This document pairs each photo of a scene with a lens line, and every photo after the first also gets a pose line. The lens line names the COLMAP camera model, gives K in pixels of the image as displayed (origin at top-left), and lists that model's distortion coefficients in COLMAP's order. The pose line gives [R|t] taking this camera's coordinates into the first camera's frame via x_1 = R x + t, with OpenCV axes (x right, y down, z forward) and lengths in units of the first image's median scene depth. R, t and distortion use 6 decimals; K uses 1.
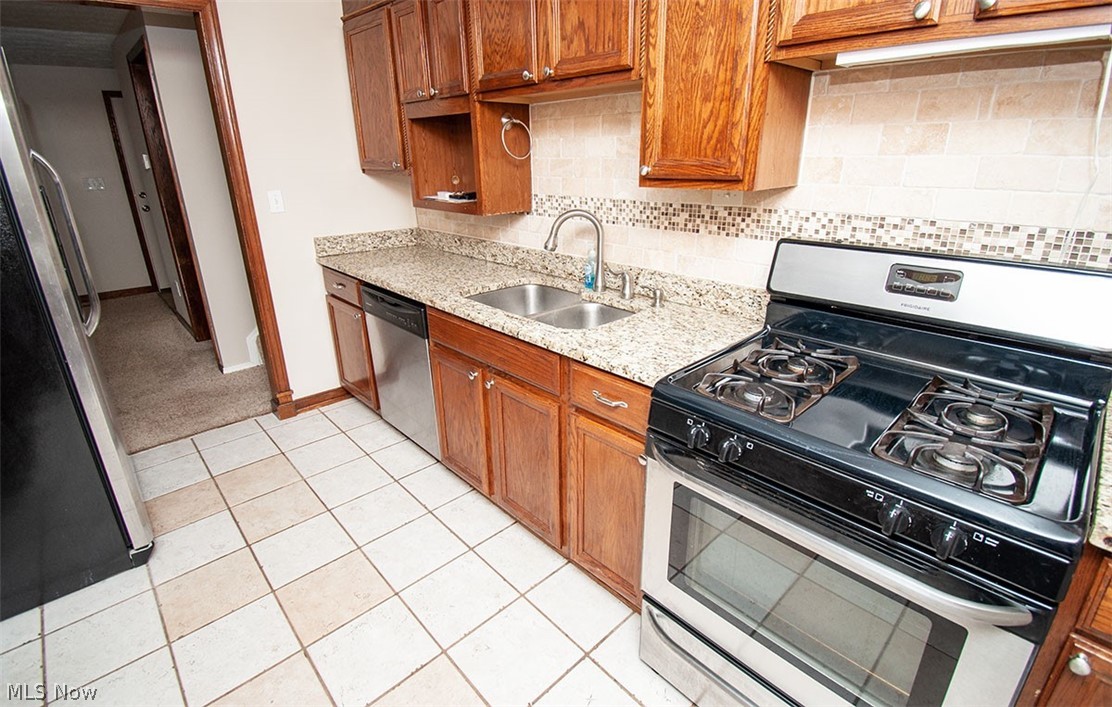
lens RADIAL K [[523.9, 0, 556.0], [0, 523.9, 346.7], [0, 0, 1]] dist [-0.000718, 0.000100]
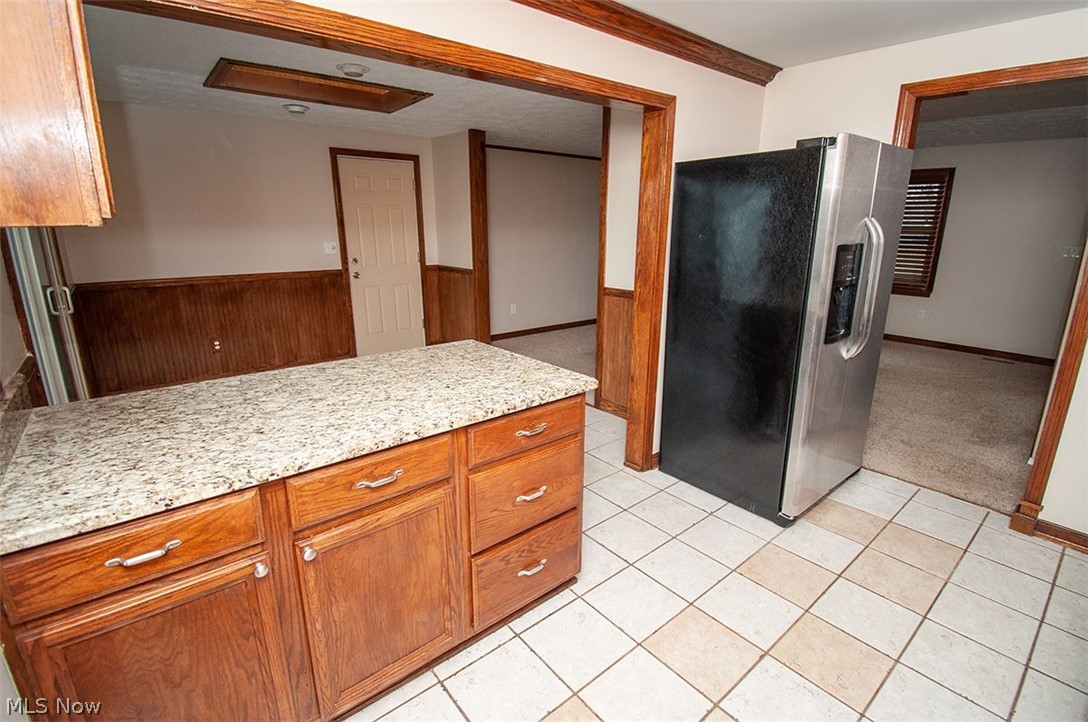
lens RADIAL K [[503.3, 0, 544.1], [0, 503.3, 355.2], [0, 0, 1]] dist [-0.000434, -0.000194]
pose [[-0.064064, 0.255728, -0.964624, 0.356002], [-0.349094, 0.899796, 0.261727, -0.093770], [0.934895, 0.353512, 0.031629, 0.249102]]
